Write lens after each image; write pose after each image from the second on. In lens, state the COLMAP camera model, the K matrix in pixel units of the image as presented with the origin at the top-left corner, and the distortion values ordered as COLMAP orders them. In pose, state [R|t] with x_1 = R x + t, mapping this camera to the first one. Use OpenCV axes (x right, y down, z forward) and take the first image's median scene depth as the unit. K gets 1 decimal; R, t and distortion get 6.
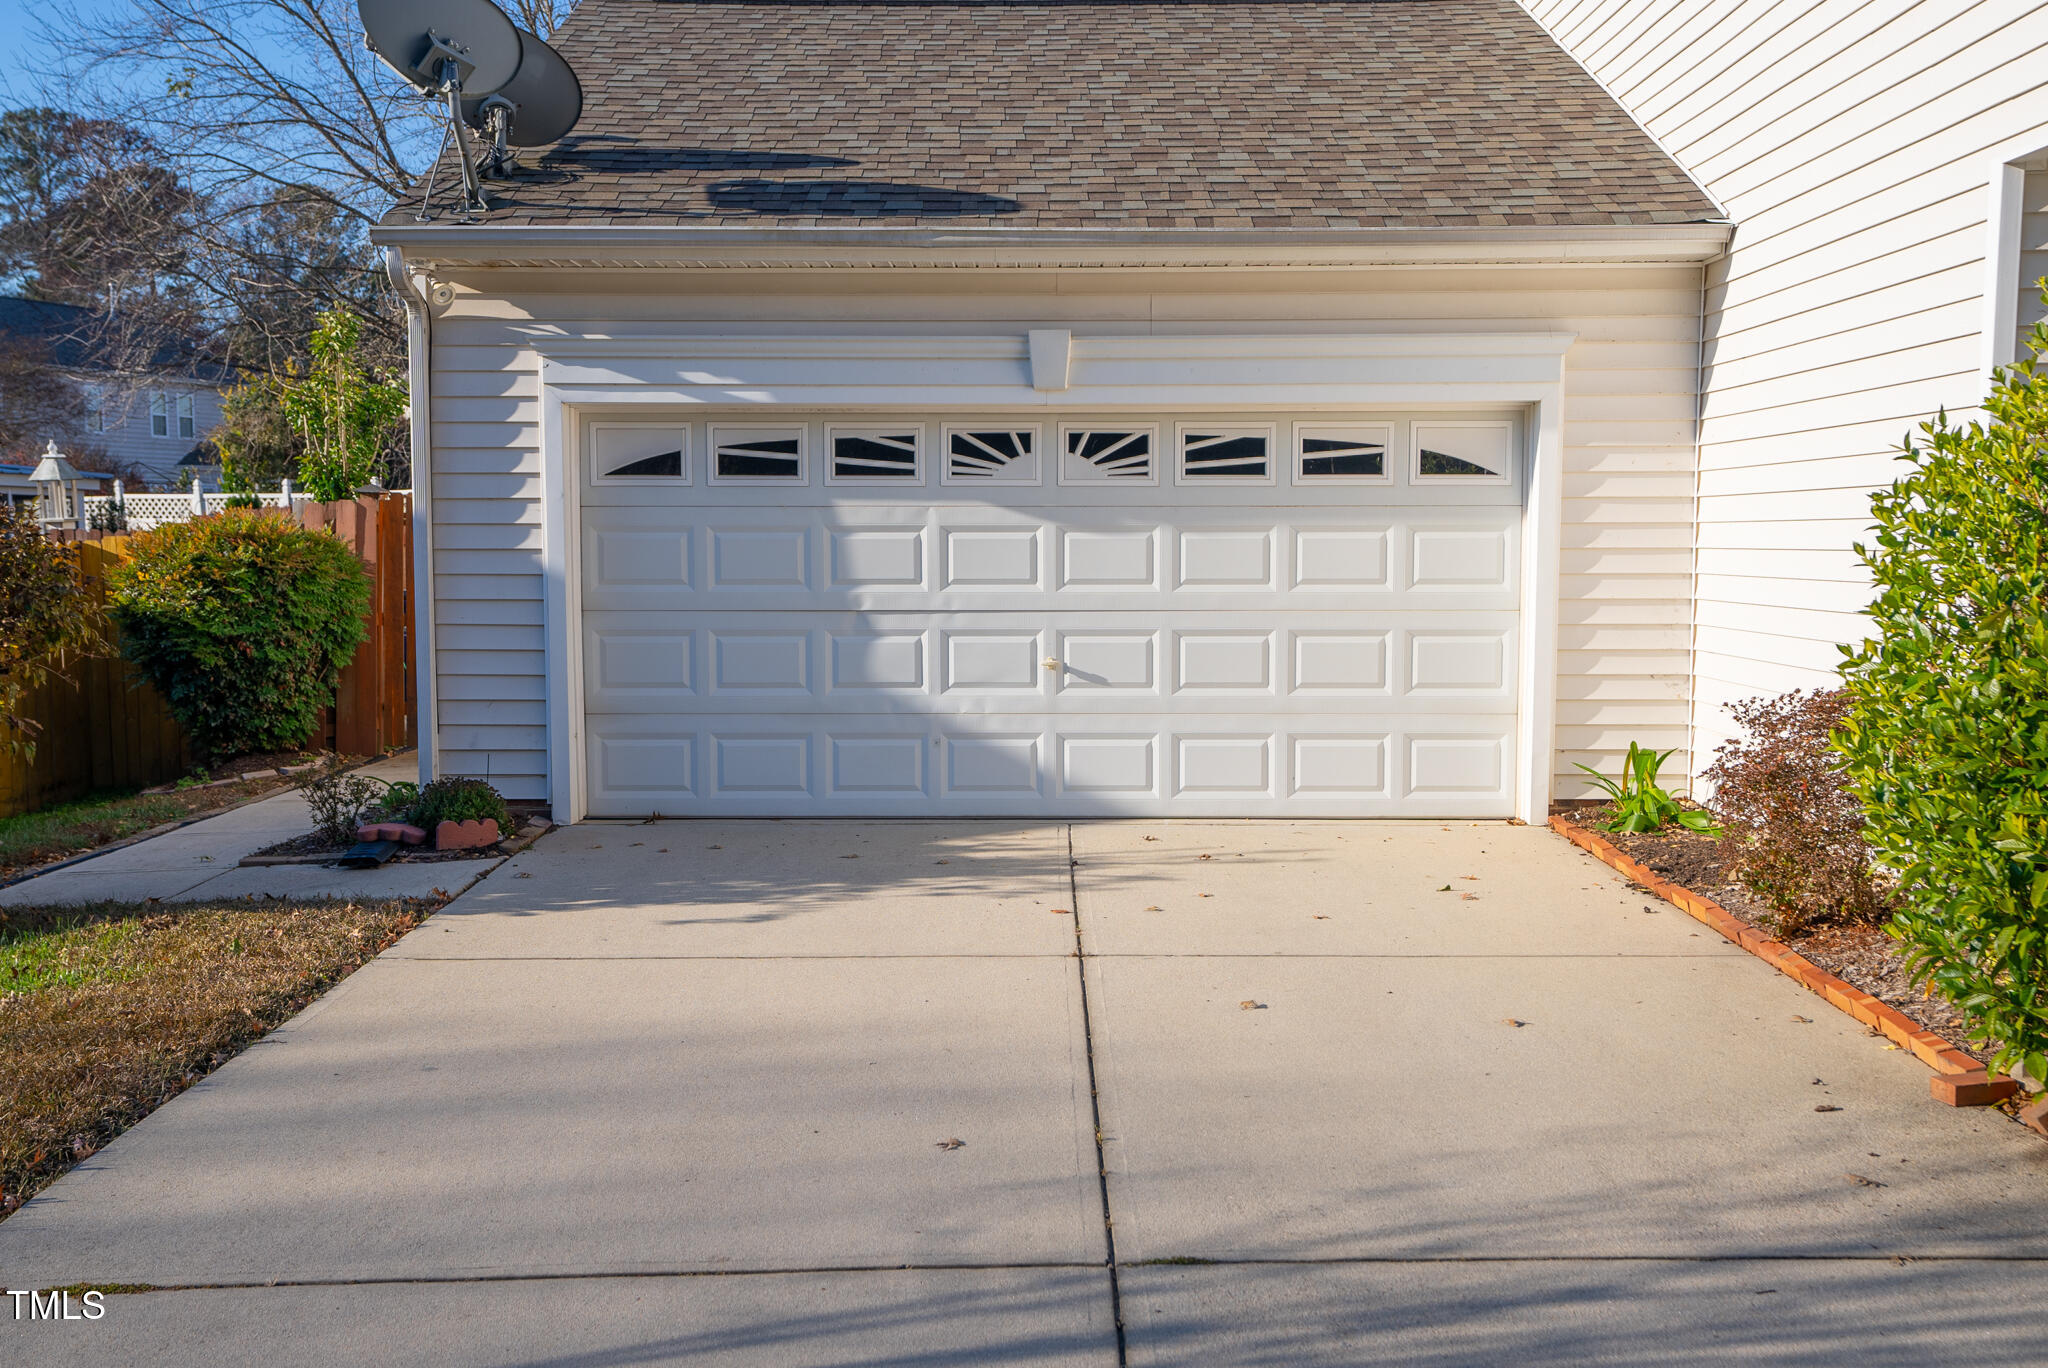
lens RADIAL K [[1939.4, 0, 1025.2], [0, 1939.4, 688.0], [0, 0, 1]] dist [0.061490, 0.000000]
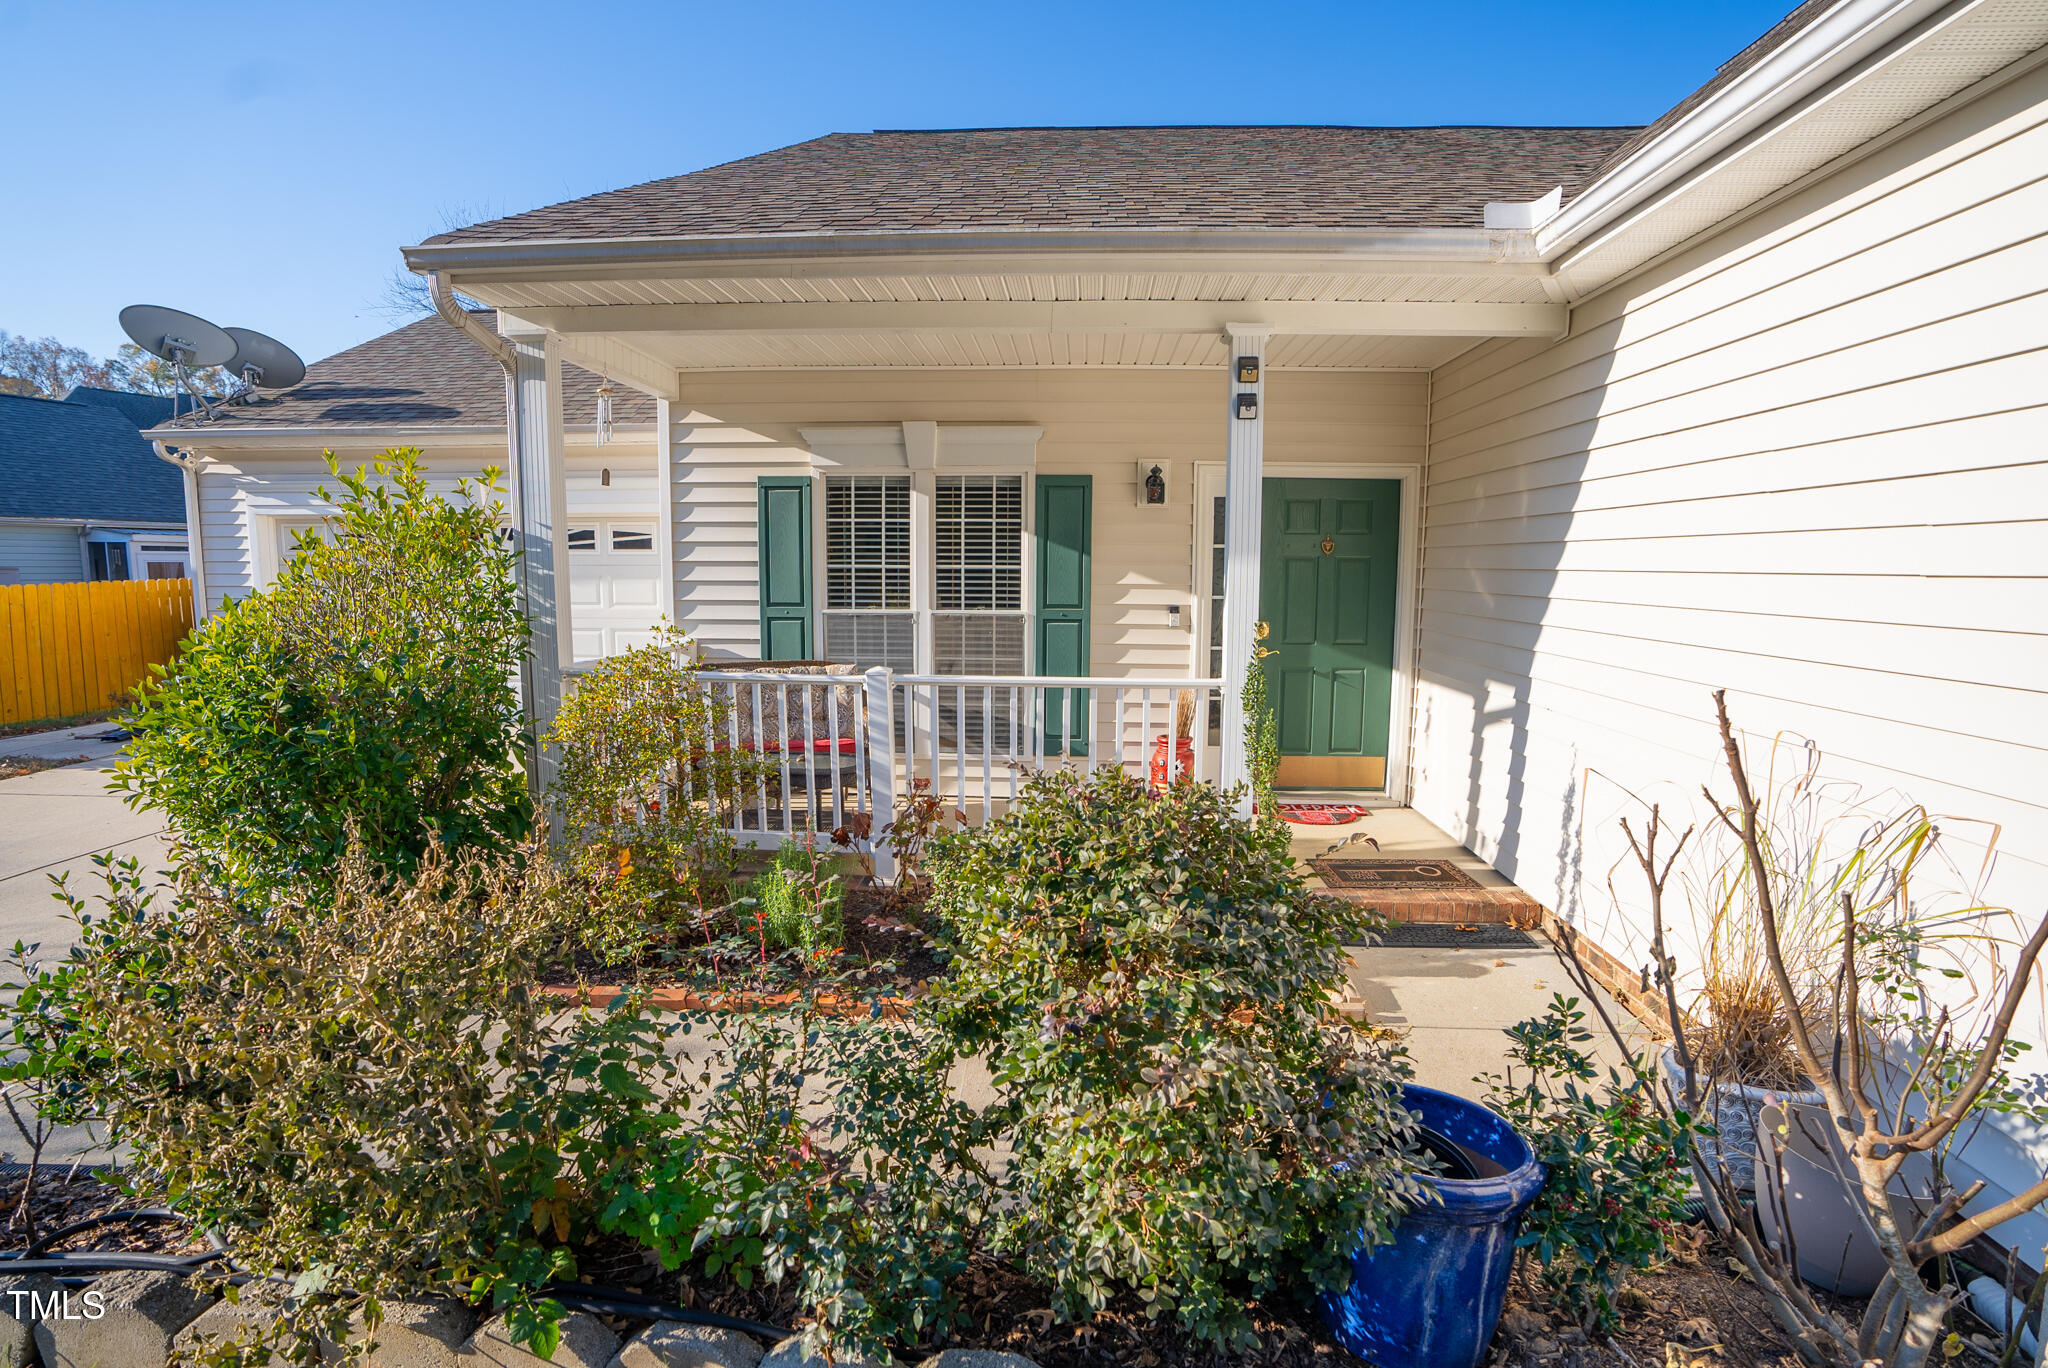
lens RADIAL K [[946.2, 0, 1020.3], [0, 946.2, 685.2], [0, 0, 1]] dist [-0.065711, 0.023377]
pose [[0.998789, 0.014156, -0.047127, 0.599481], [-0.011607, 0.998477, 0.053928, -0.028299], [0.047818, -0.053316, 0.997432, 0.072234]]
